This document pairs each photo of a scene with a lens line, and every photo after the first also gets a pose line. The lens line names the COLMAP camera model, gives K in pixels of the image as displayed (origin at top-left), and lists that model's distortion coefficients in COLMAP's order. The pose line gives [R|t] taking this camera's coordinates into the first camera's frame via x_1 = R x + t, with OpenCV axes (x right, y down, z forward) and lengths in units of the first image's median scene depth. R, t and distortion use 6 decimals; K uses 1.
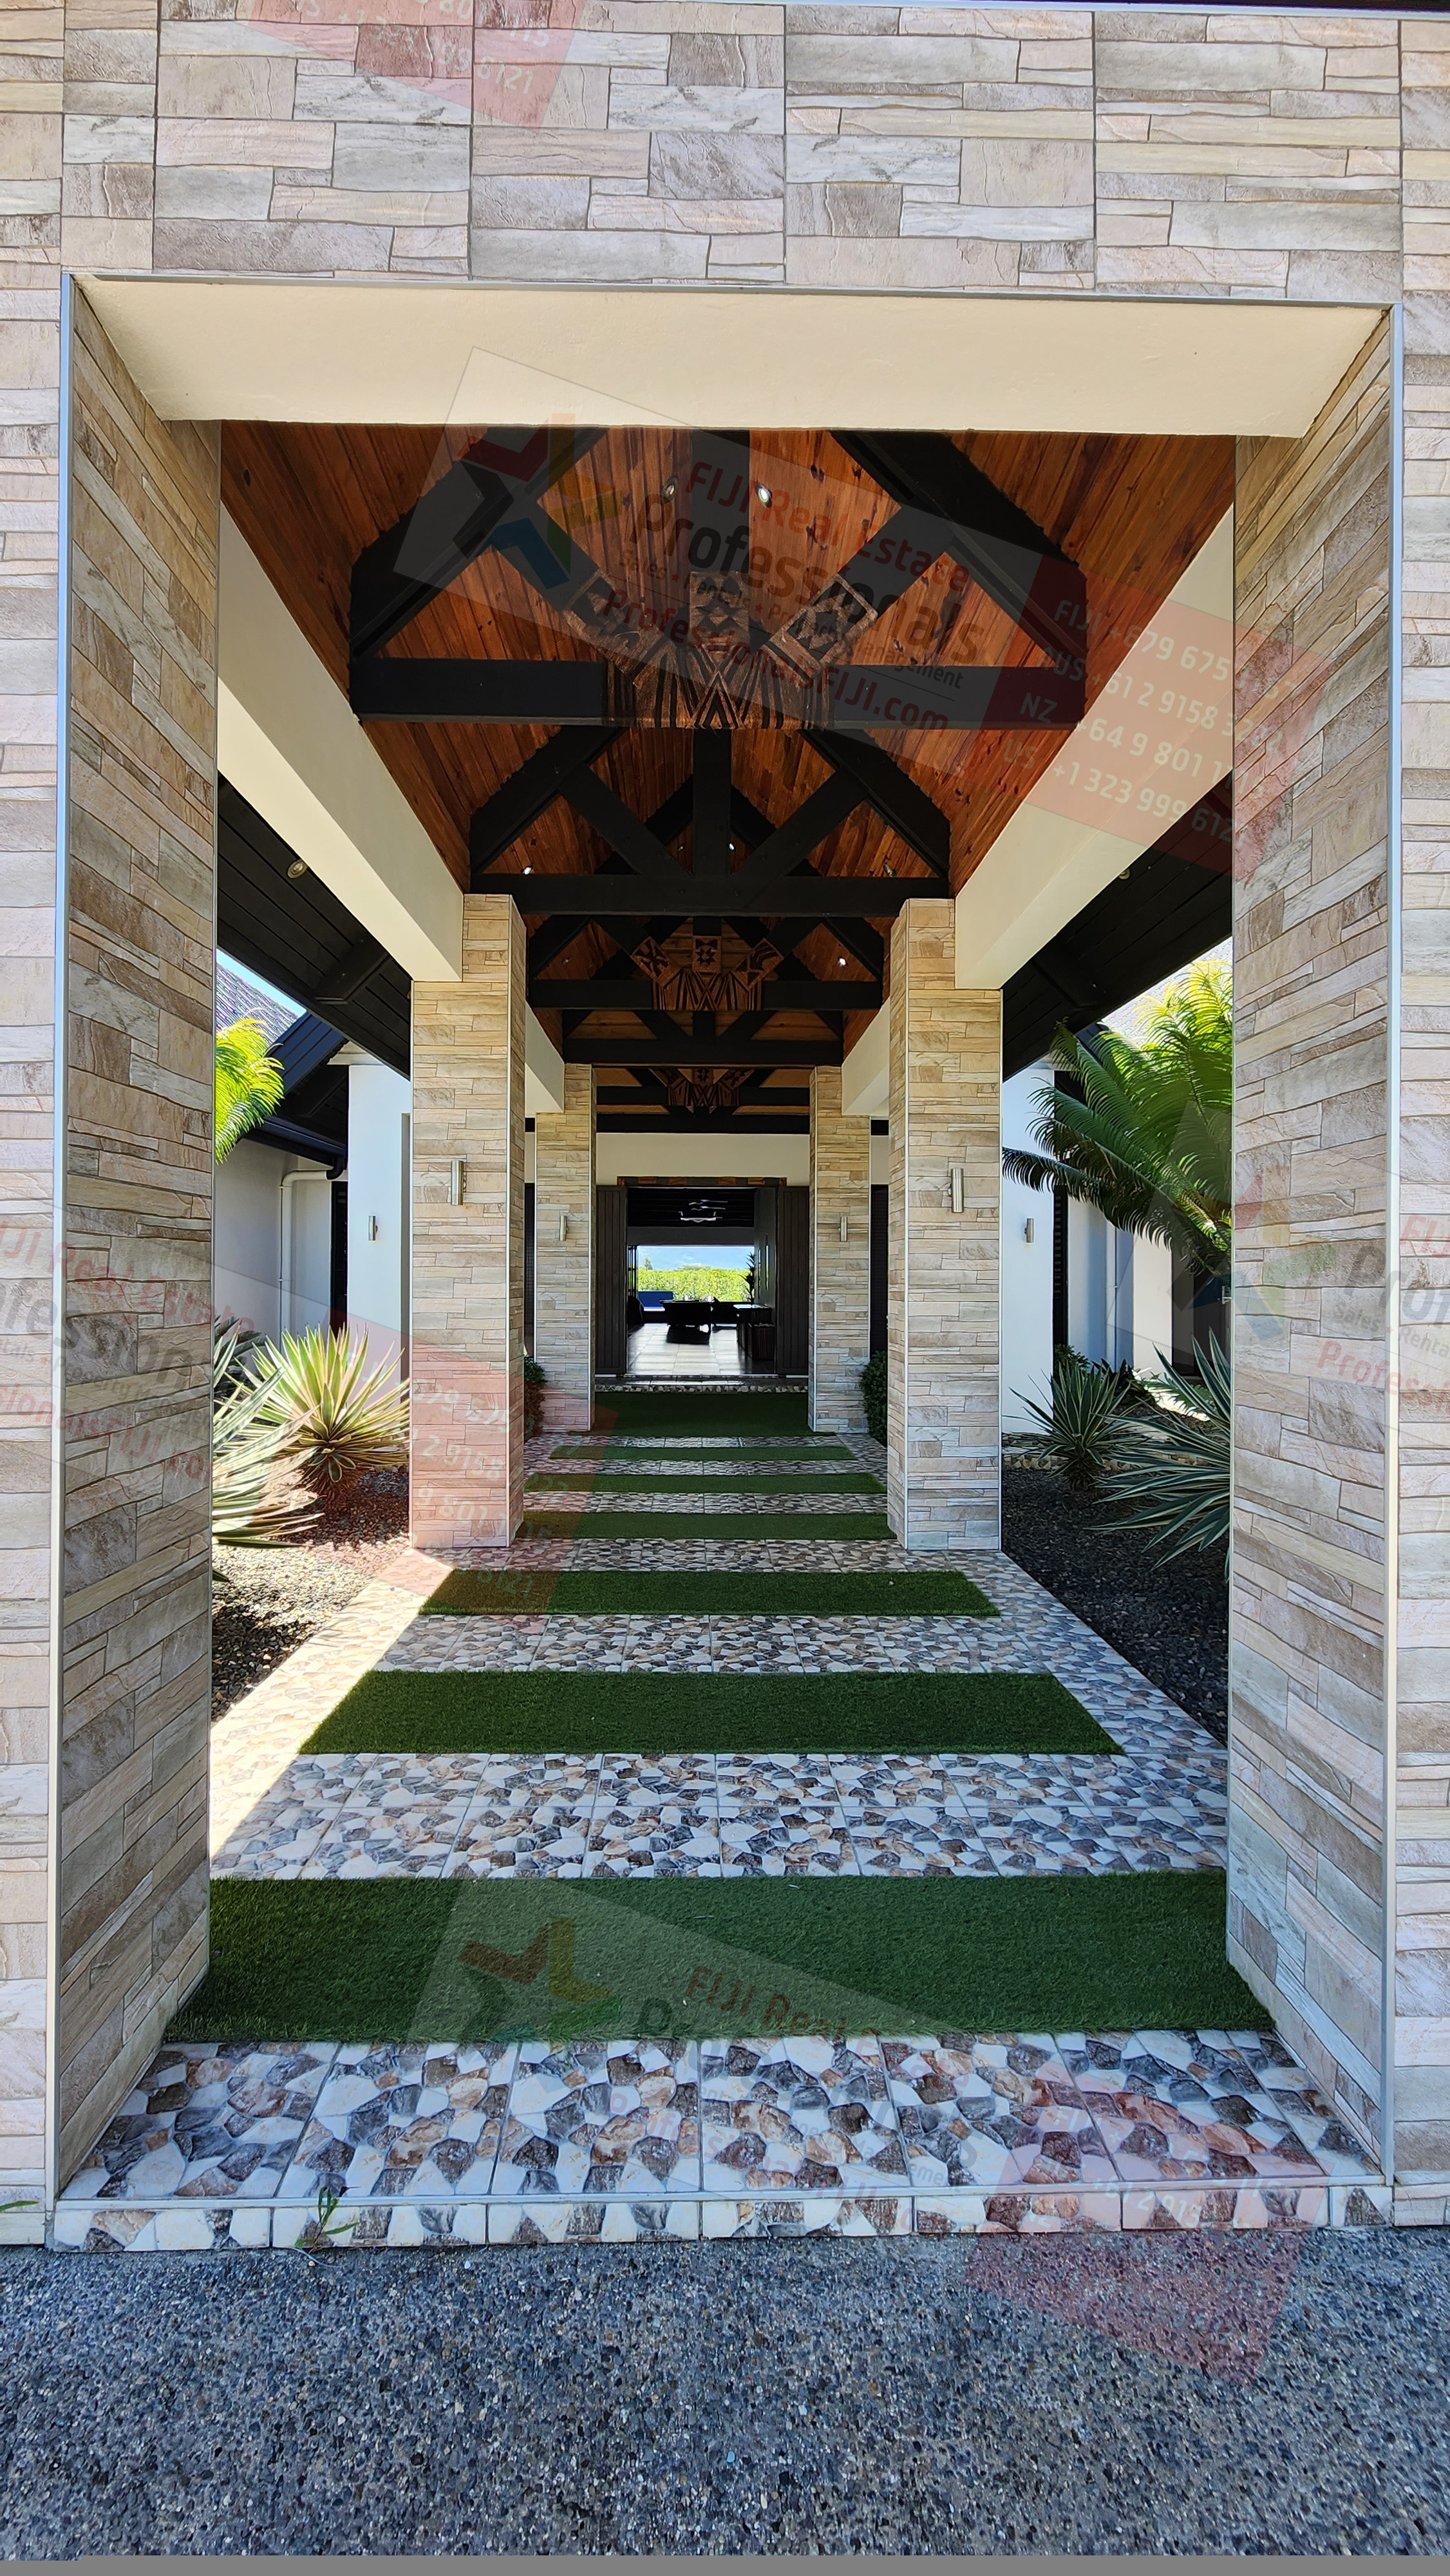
lens RADIAL K [[1057.4, 0, 720.0], [0, 1057.4, 1283.8], [0, 0, 1]] dist [-0.000130, 0.000072]
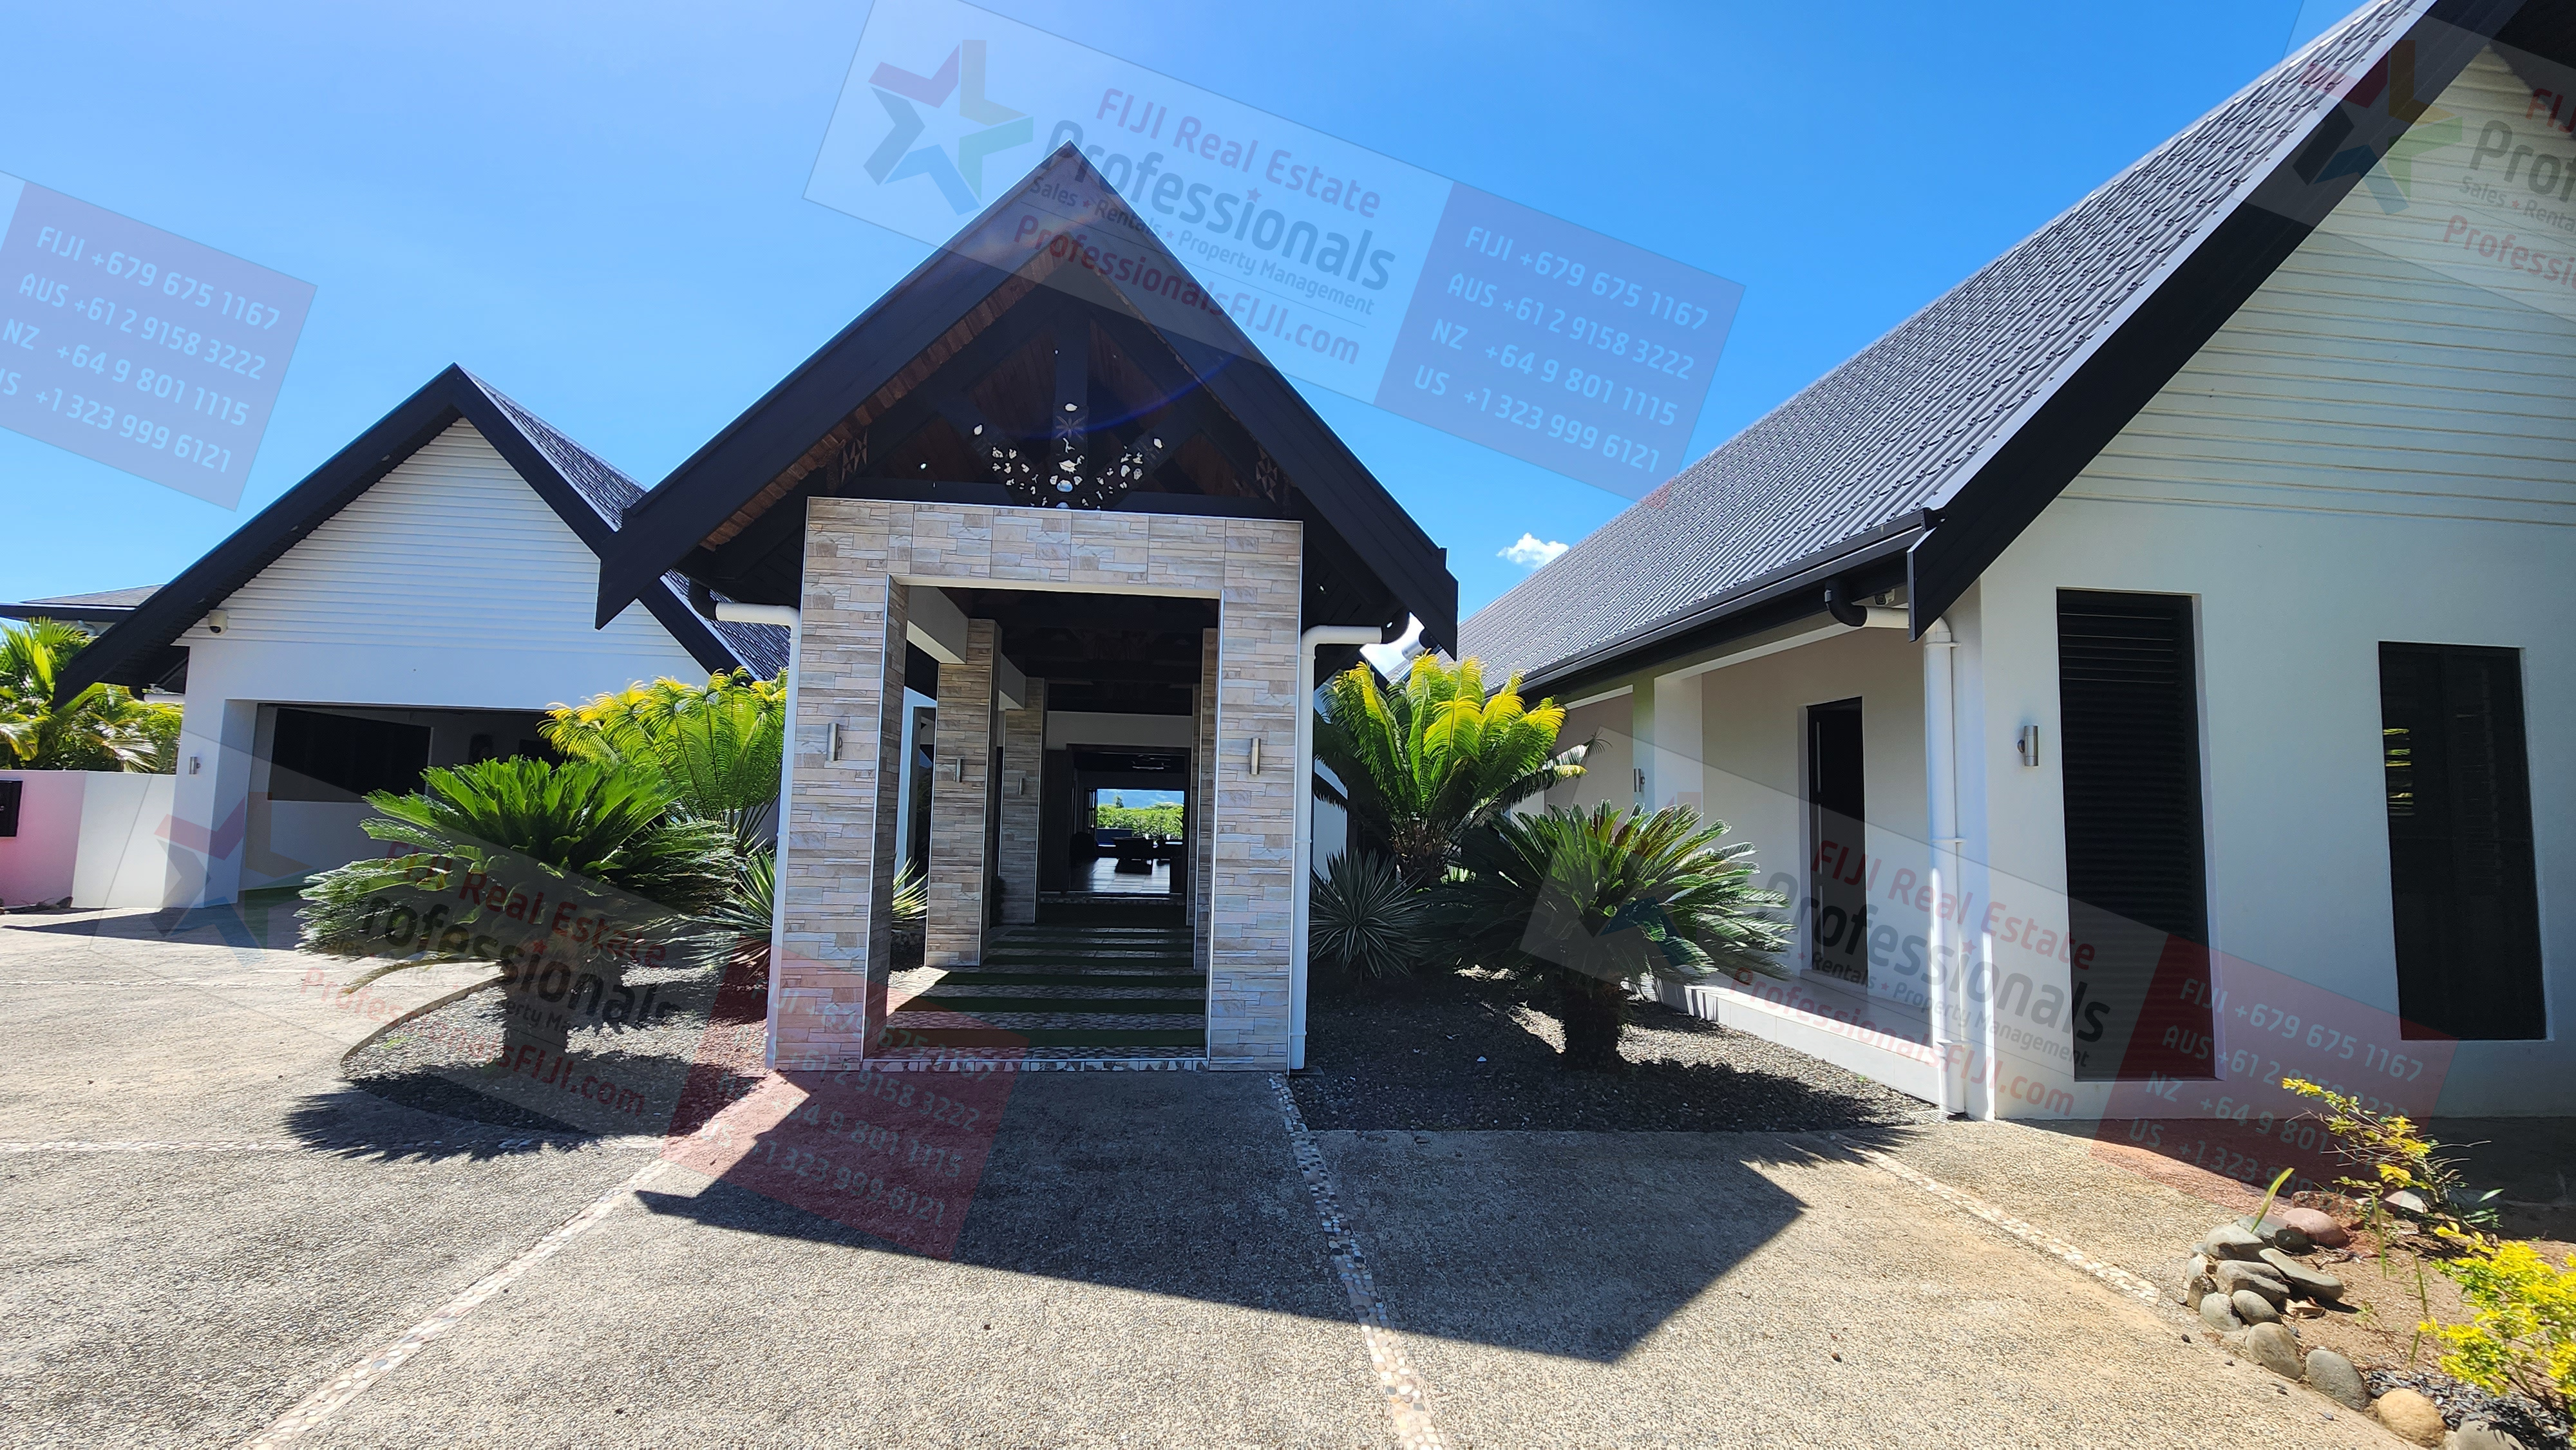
lens RADIAL K [[1057.4, 0, 1288.7], [0, 1057.4, 729.8], [0, 0, 1]] dist [-0.000130, 0.000072]
pose [[0.995861, 0.023605, 0.087772, 0.097404], [-0.015836, 0.995979, -0.088175, -0.005879], [-0.089500, 0.086420, 0.992230, -0.533940]]
